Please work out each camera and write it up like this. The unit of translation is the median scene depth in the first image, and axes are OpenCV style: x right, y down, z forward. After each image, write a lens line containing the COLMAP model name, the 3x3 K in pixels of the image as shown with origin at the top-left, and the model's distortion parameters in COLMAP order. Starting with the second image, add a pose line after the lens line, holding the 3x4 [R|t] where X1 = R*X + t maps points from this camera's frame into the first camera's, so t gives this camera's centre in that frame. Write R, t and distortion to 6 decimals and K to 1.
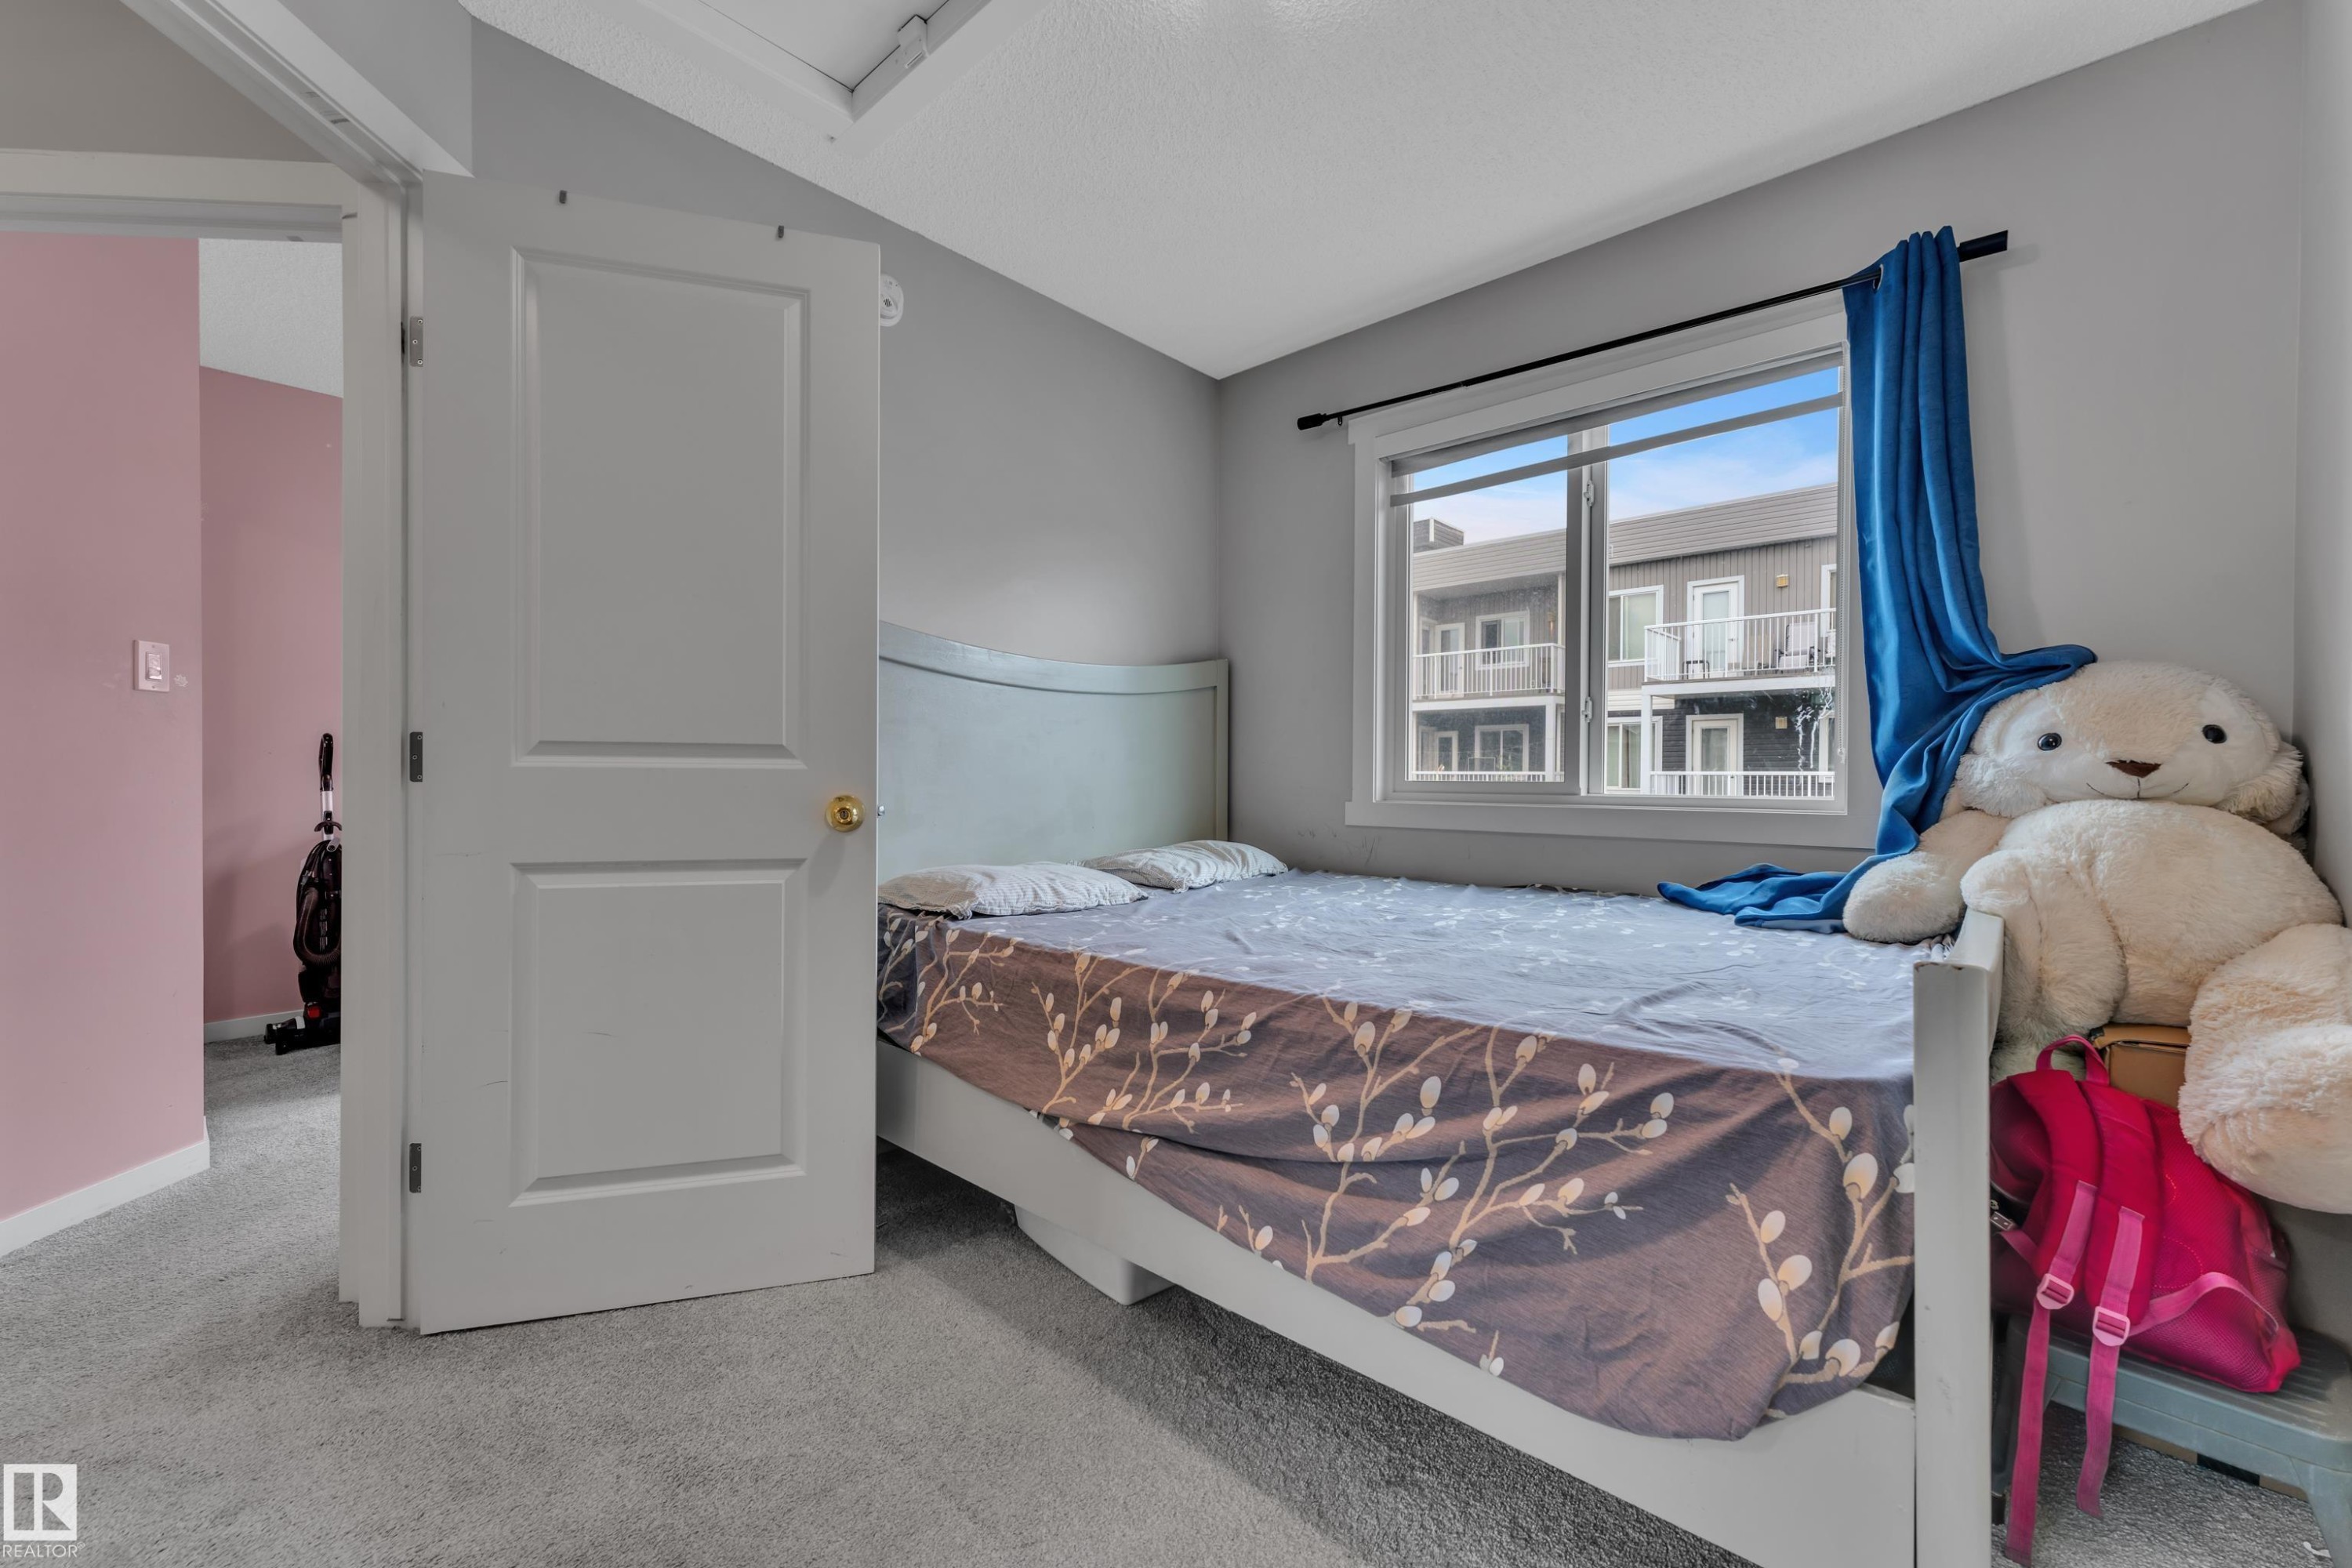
lens RADIAL K [[948.4, 0, 1170.0], [0, 948.4, 776.2], [0, 0, 1]] dist [0.002594, 0.000188]
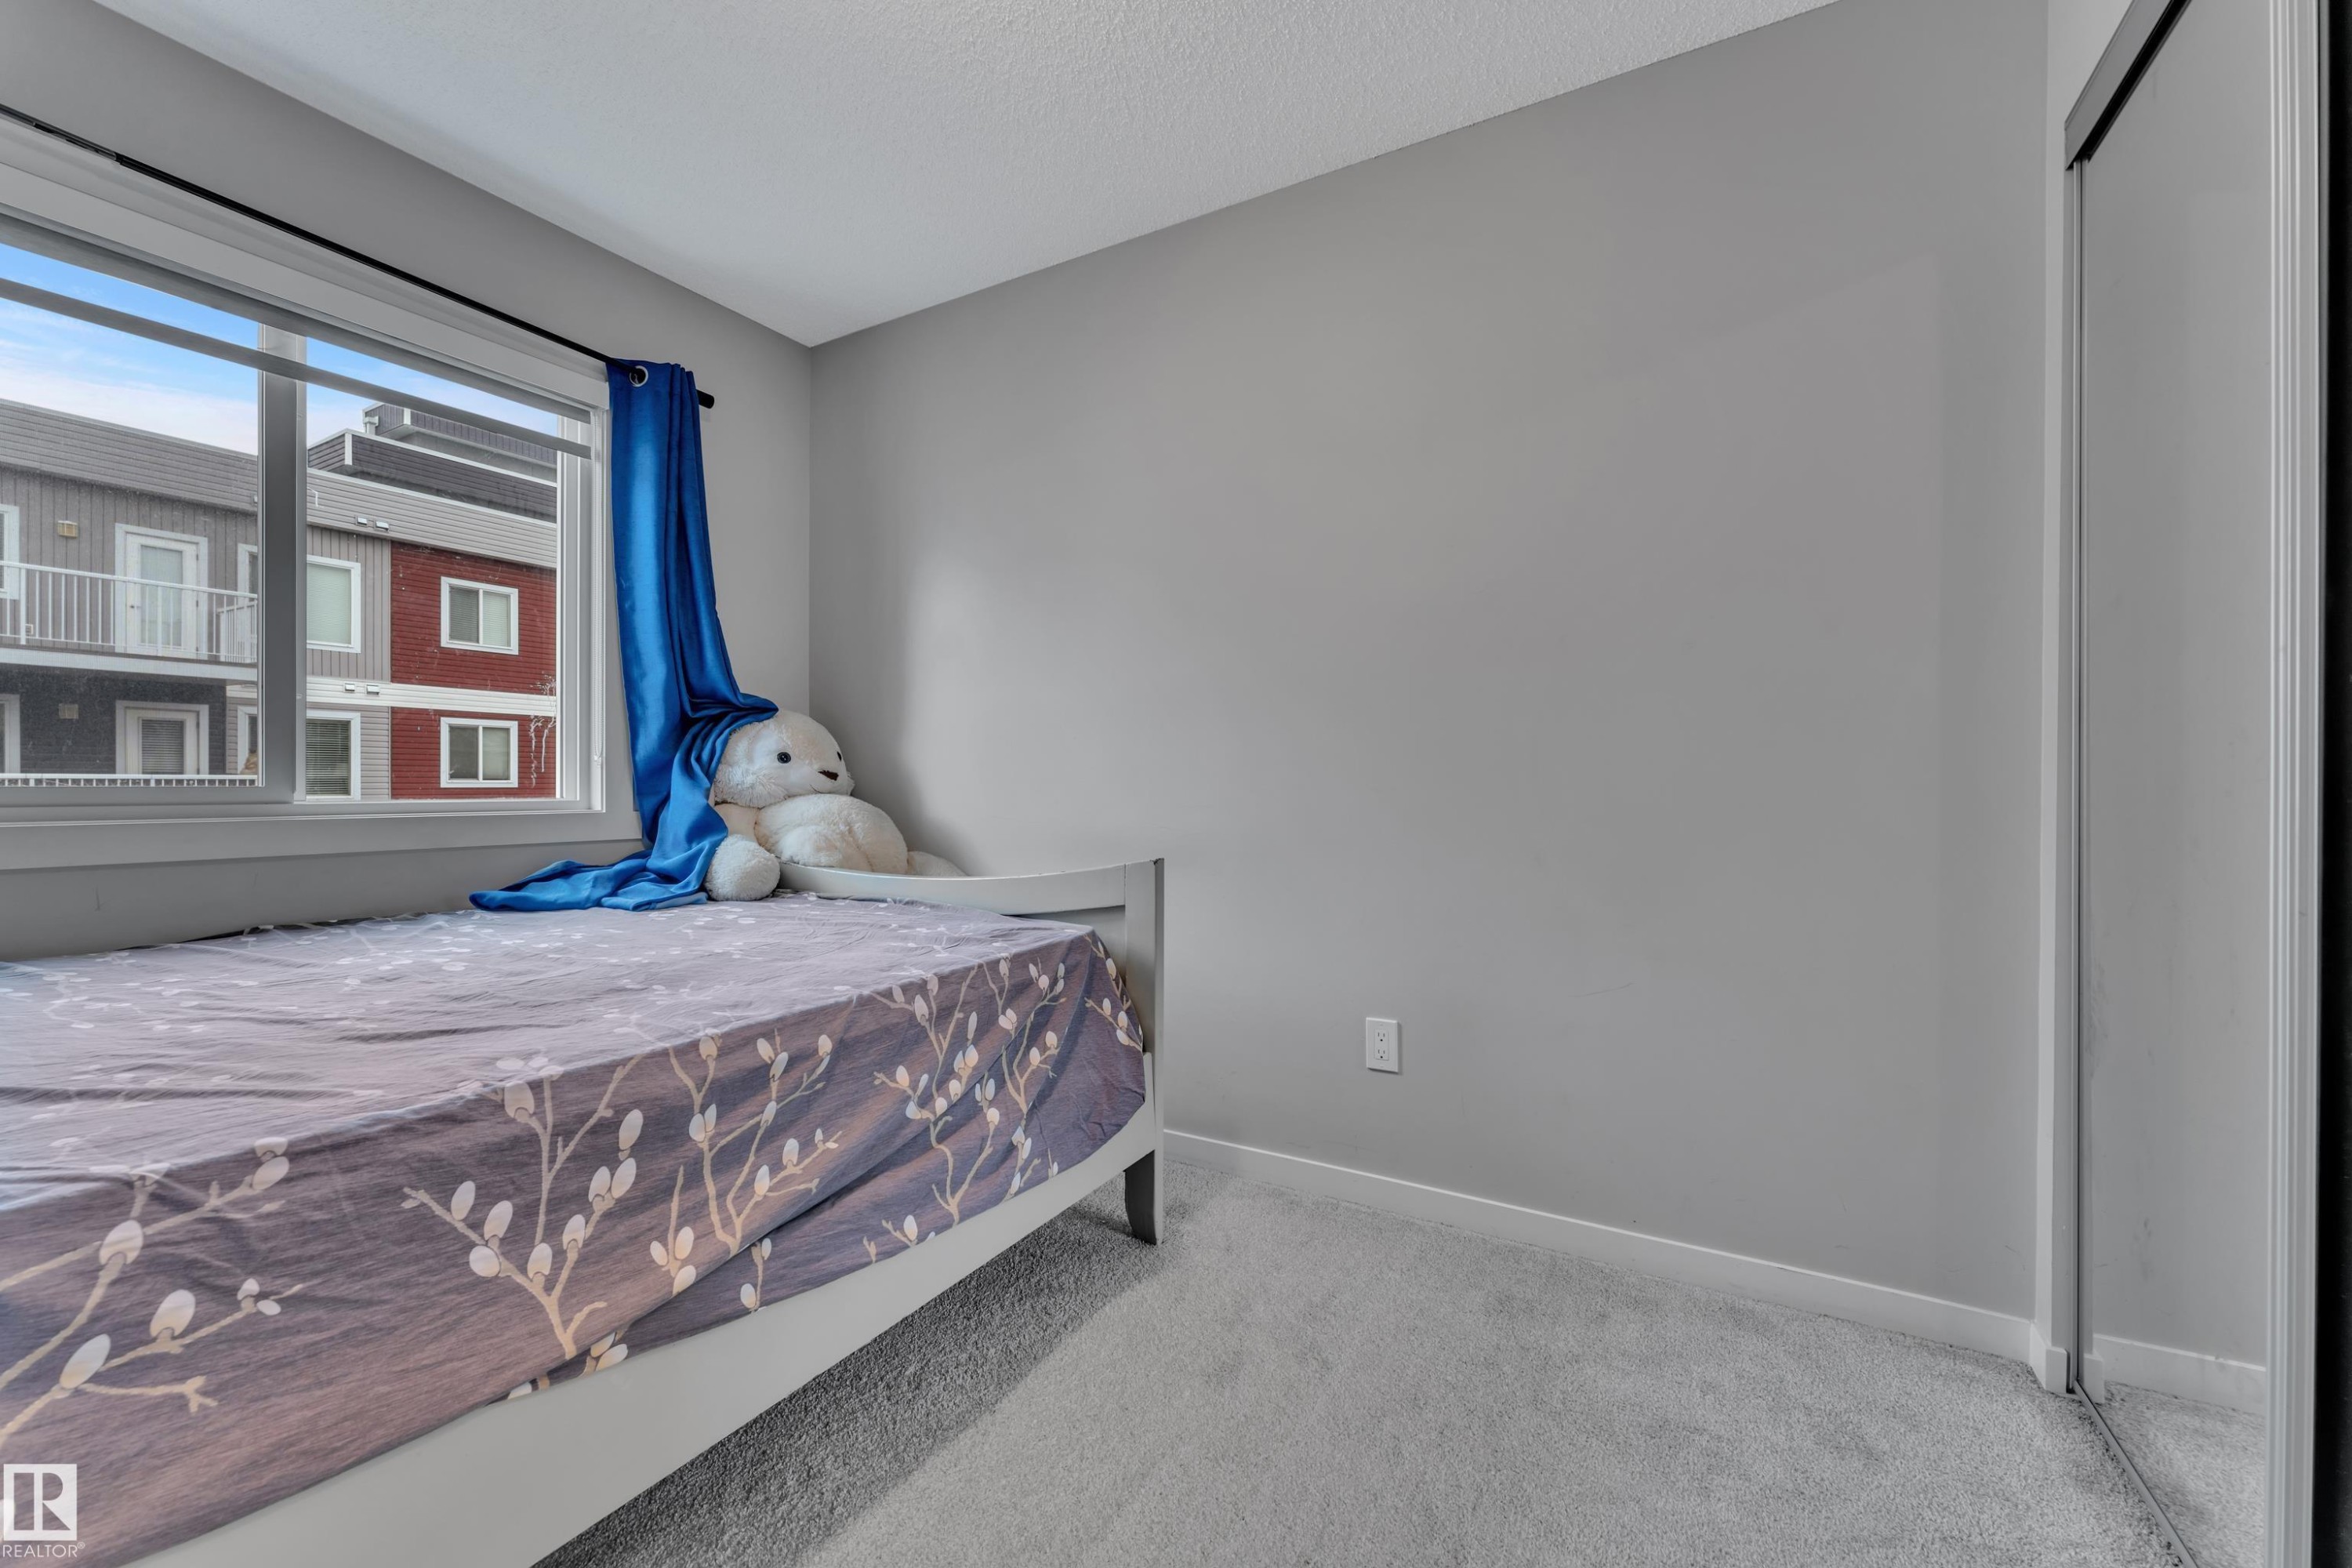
lens RADIAL K [[948.4, 0, 1150.5], [0, 948.4, 800.6], [0, 0, 1]] dist [0.002594, 0.000188]
pose [[-0.204567, -0.019971, 0.978649, -0.784308], [0.002297, 0.999779, 0.020882, 0.002755], [-0.978850, 0.006520, -0.204476, 0.787421]]
